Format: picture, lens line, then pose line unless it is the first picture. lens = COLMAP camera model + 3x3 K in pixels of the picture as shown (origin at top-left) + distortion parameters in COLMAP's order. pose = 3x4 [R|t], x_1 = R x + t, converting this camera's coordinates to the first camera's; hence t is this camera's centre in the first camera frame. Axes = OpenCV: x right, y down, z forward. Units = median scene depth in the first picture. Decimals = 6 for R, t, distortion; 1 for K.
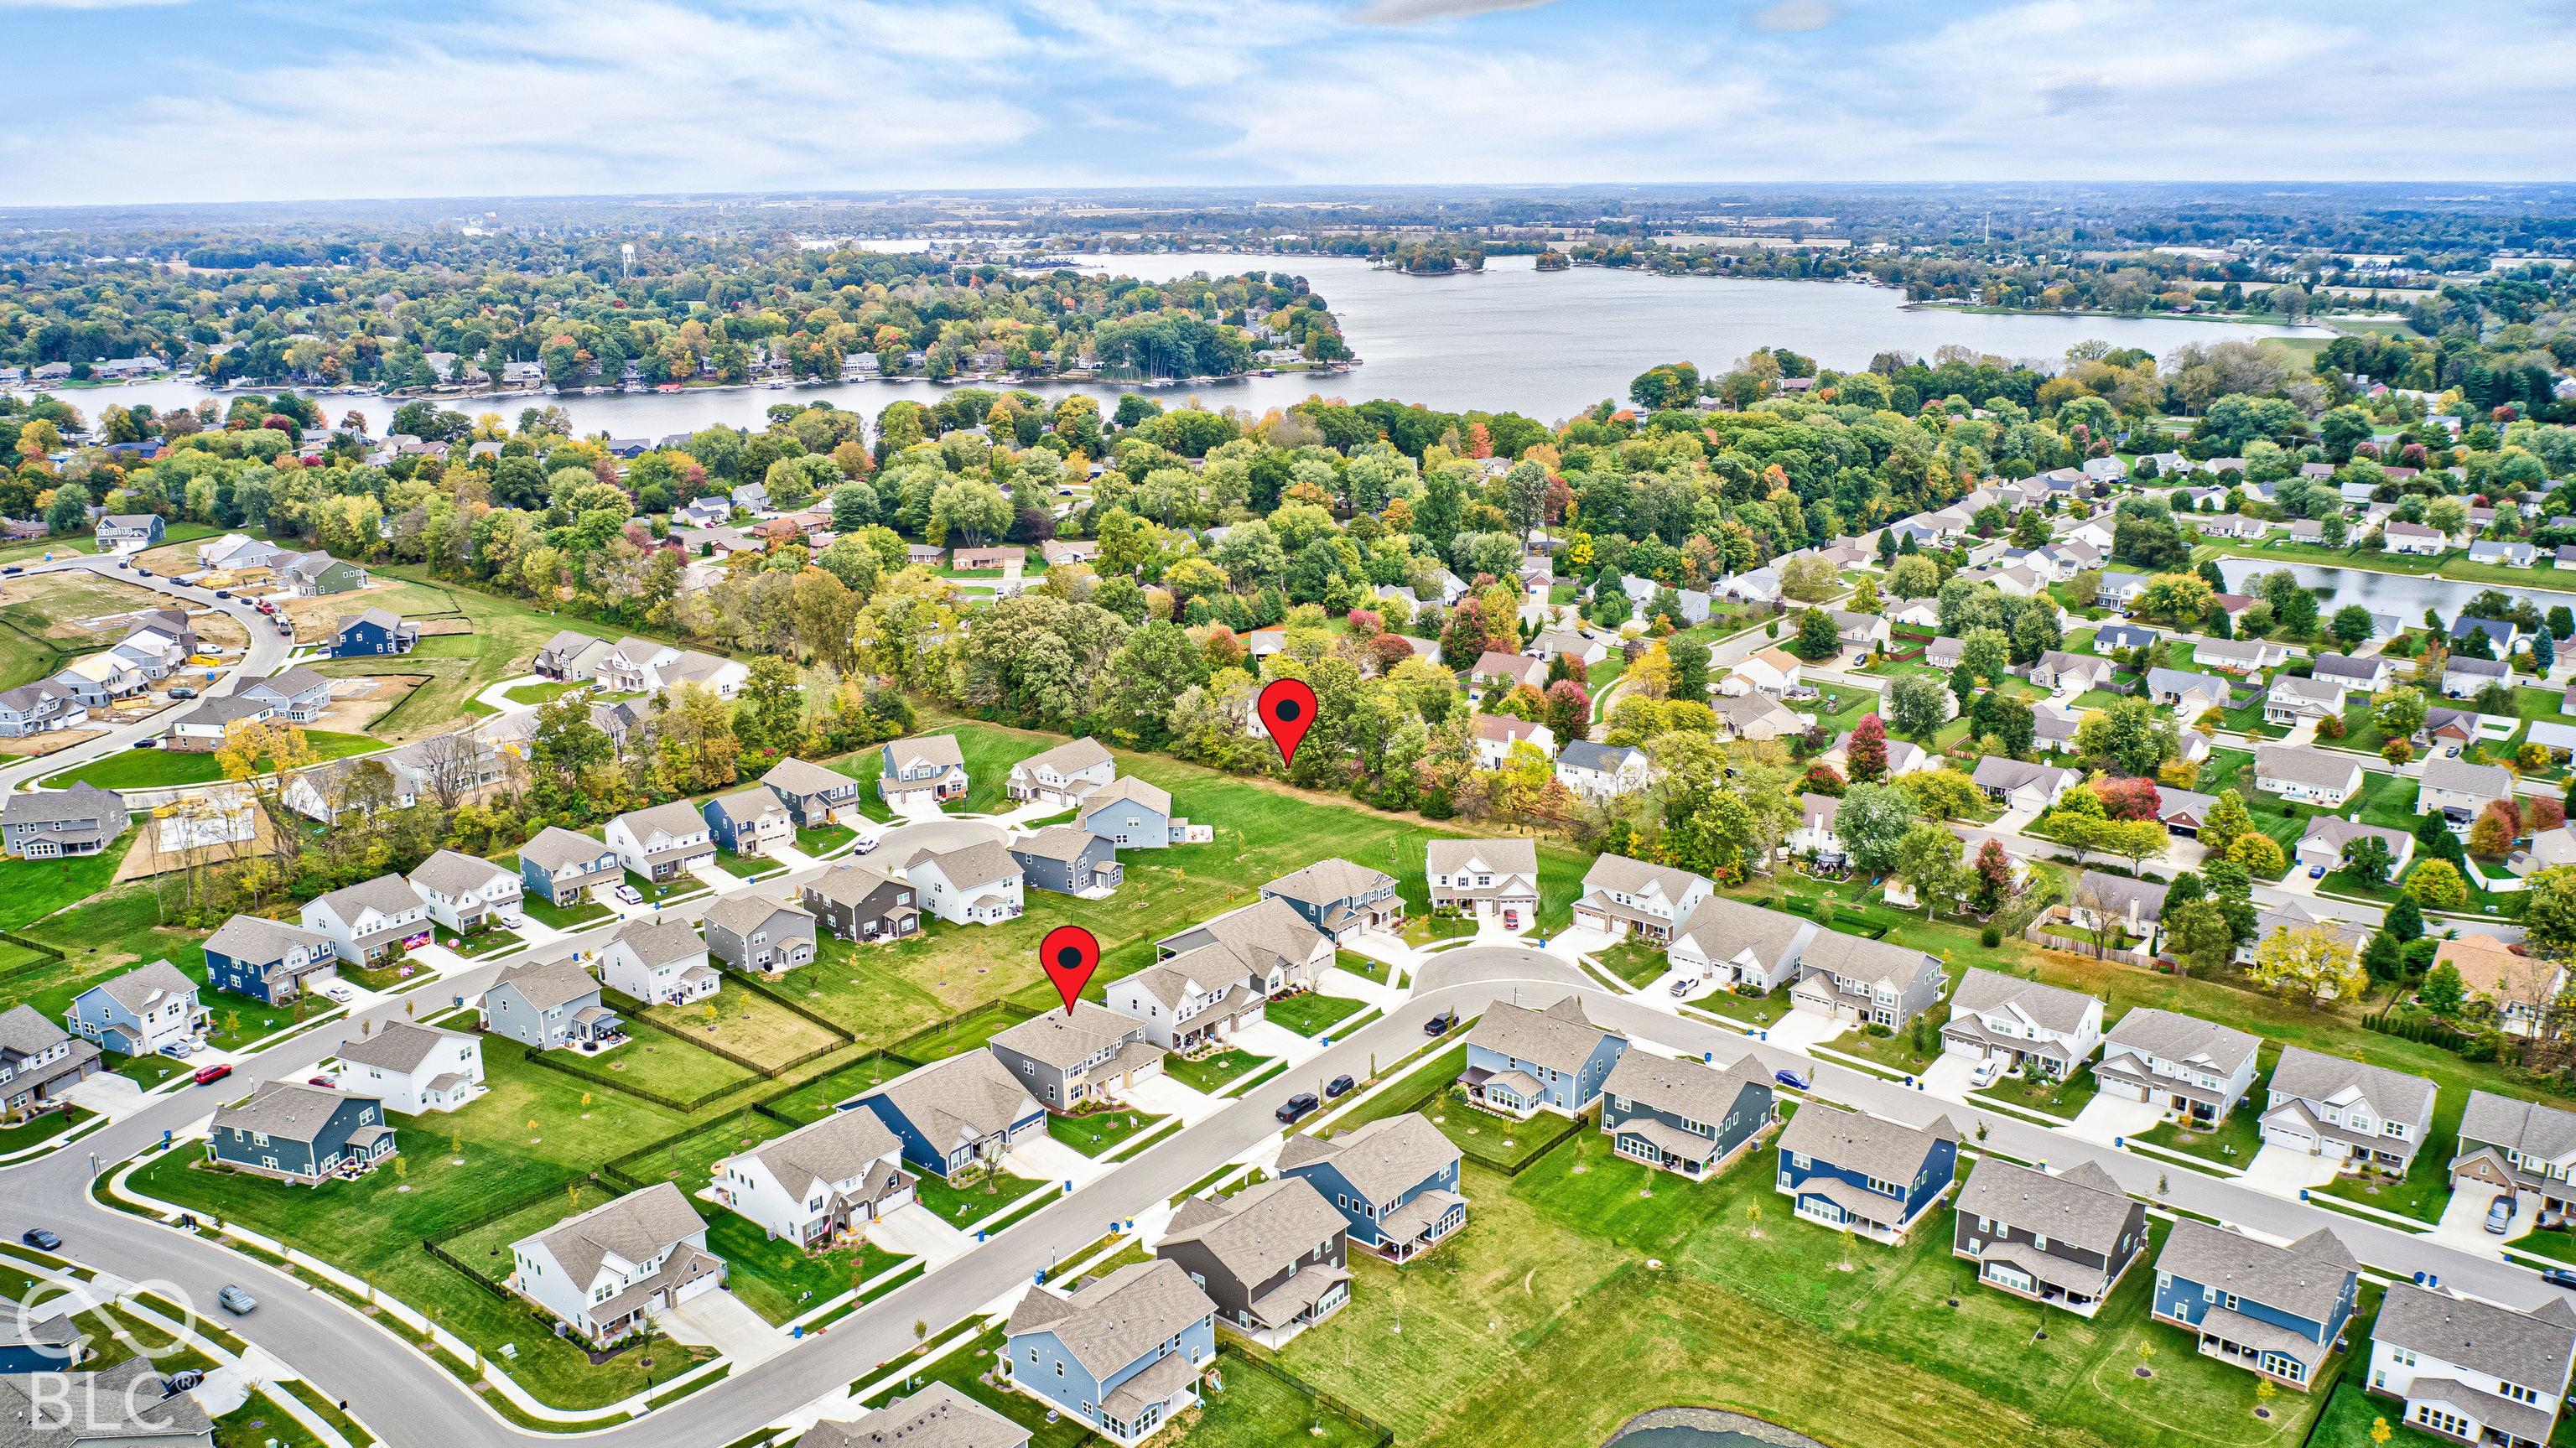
lens RADIAL K [[2080.4, 0, 1288.0], [0, 2080.4, 724.0], [0, 0, 1]] dist [-0.031149, -0.001011]
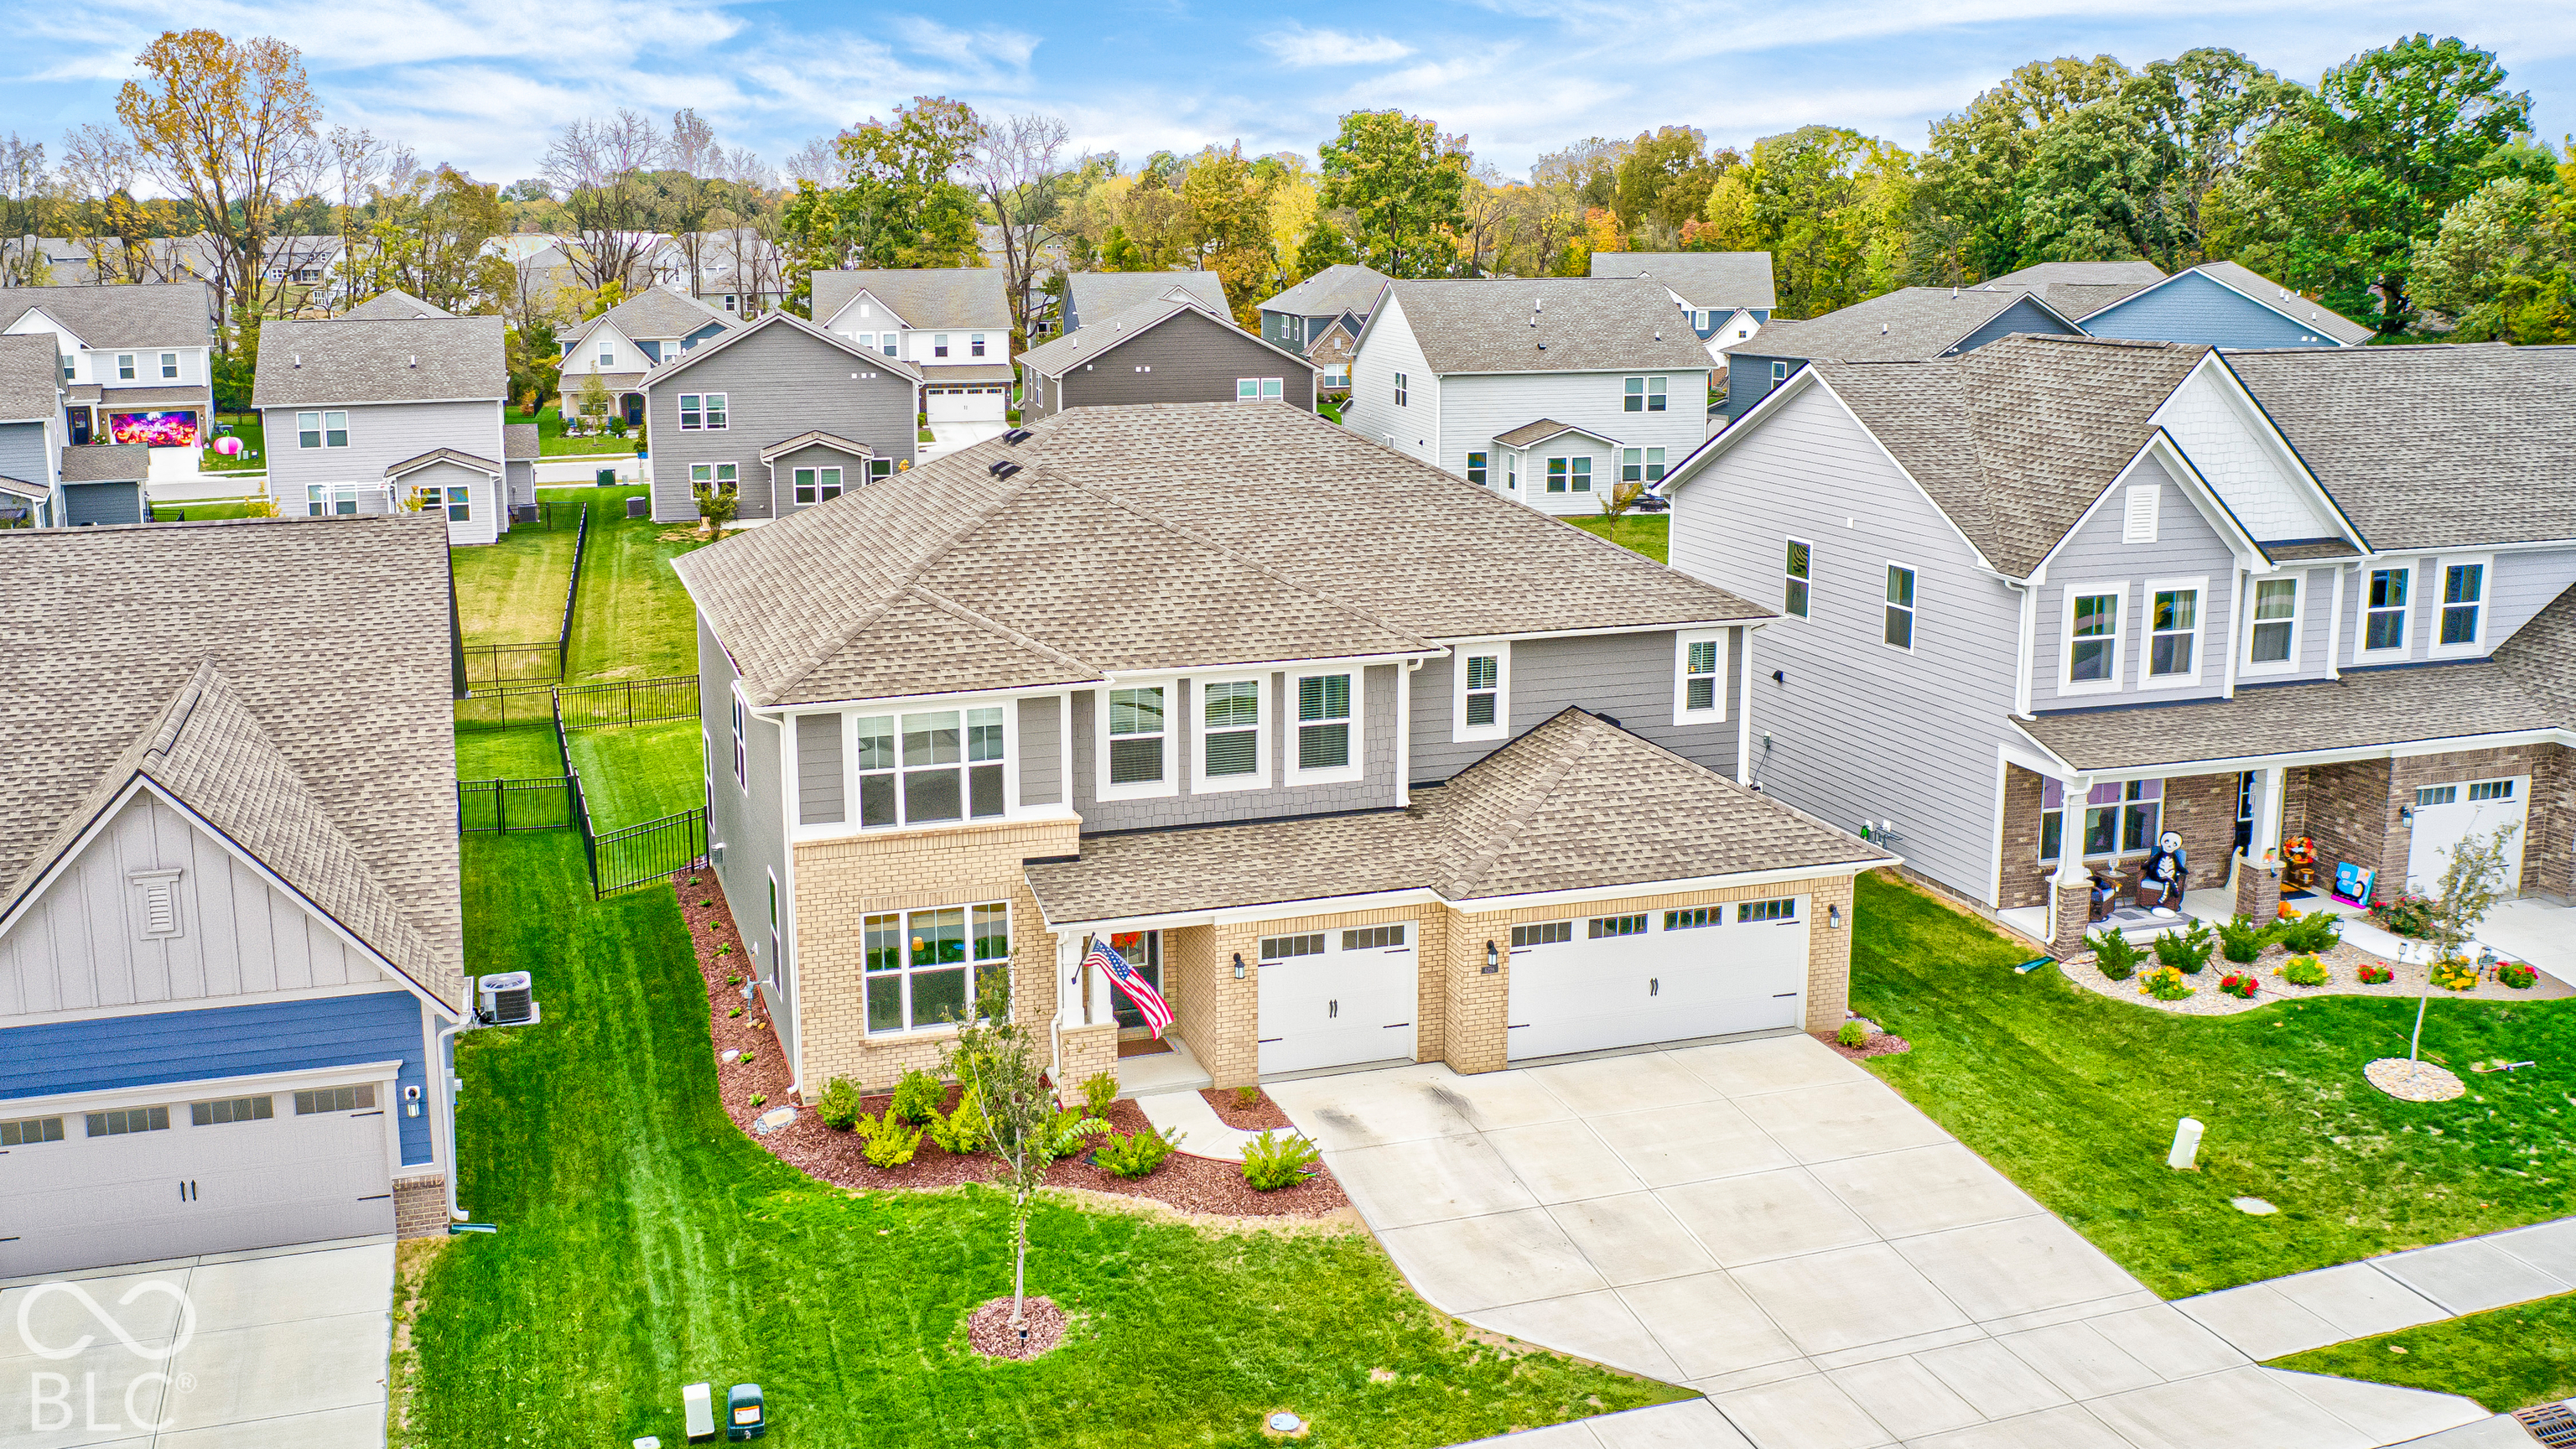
lens RADIAL K [[2080.6, 0, 1288.0], [0, 2080.6, 724.5], [0, 0, 1]] dist [-0.031149, -0.001011]
pose [[0.828836, 0.102016, -0.550113, -0.022389], [-0.145158, 0.988777, -0.035340, 0.156946], [0.540334, 0.109144, 0.834342, 0.871215]]
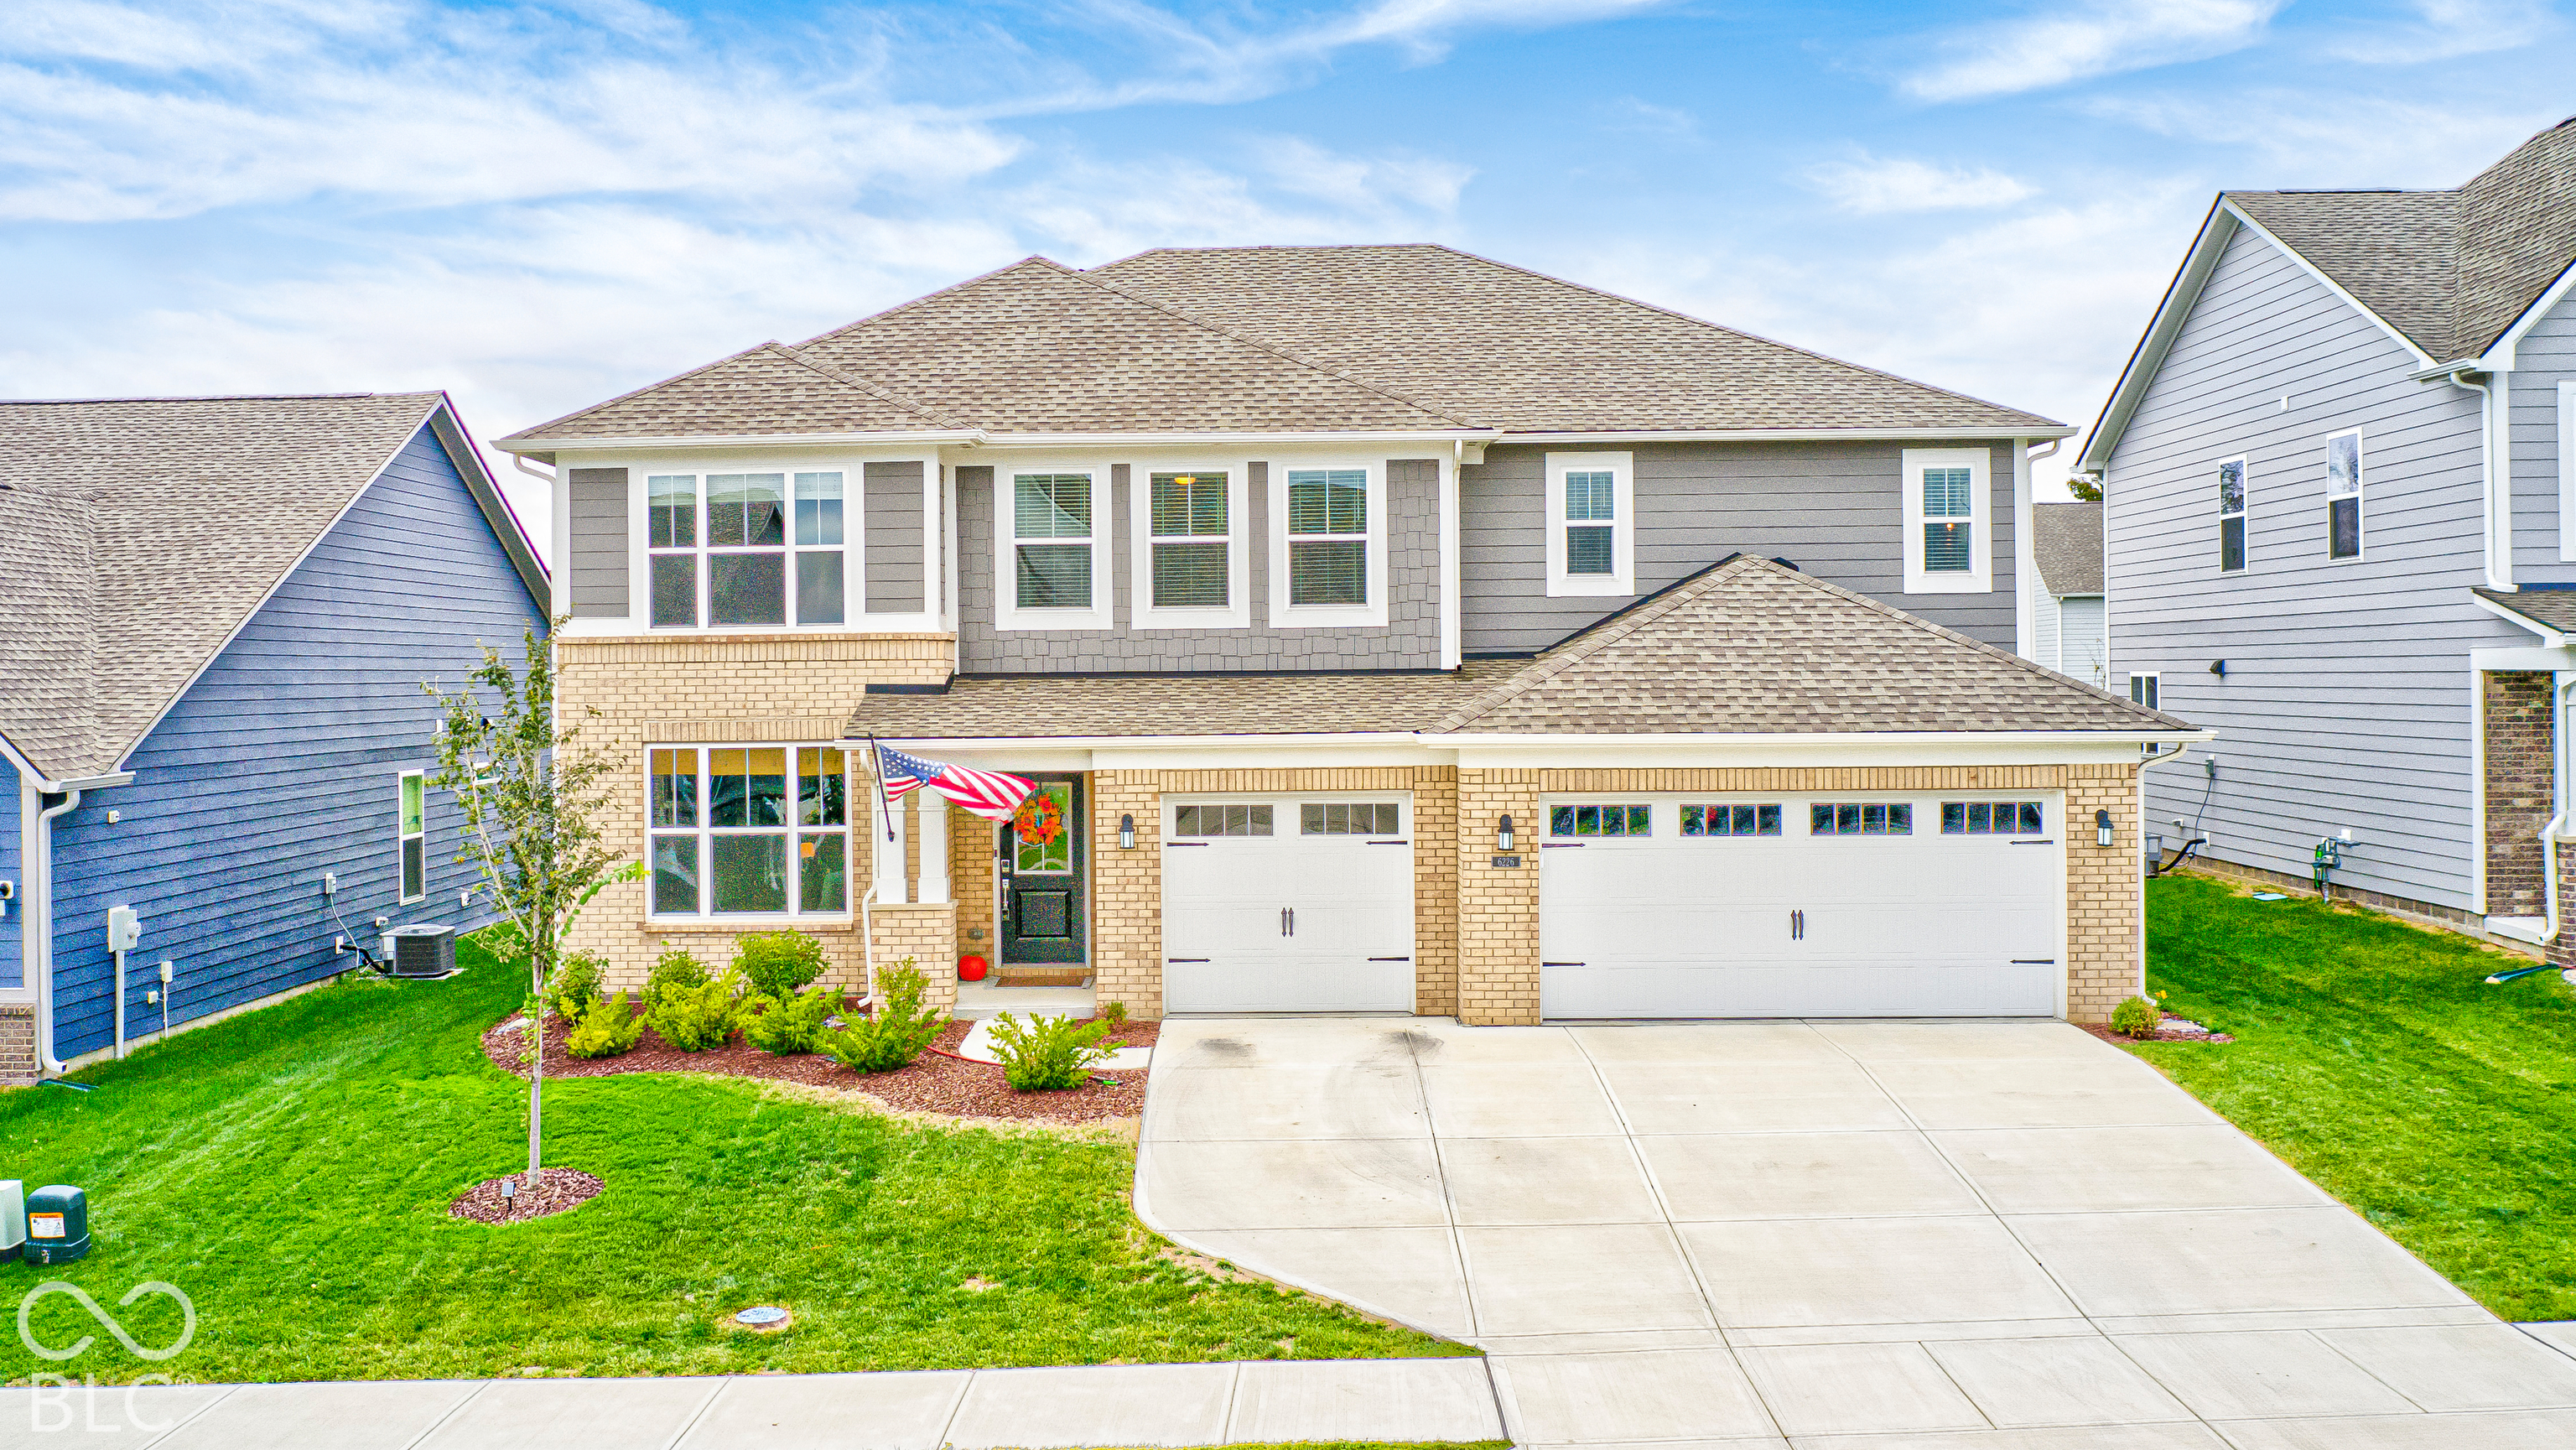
lens RADIAL K [[2262.9, 0, 1288.0], [0, 2262.9, 725.0], [0, 0, 1]] dist [-0.032342, -0.000698]
pose [[0.611485, 0.002711, -0.791251, -0.014723], [-0.202305, 0.967293, -0.153029, 0.174119], [0.764957, 0.253649, 0.592033, 0.918720]]
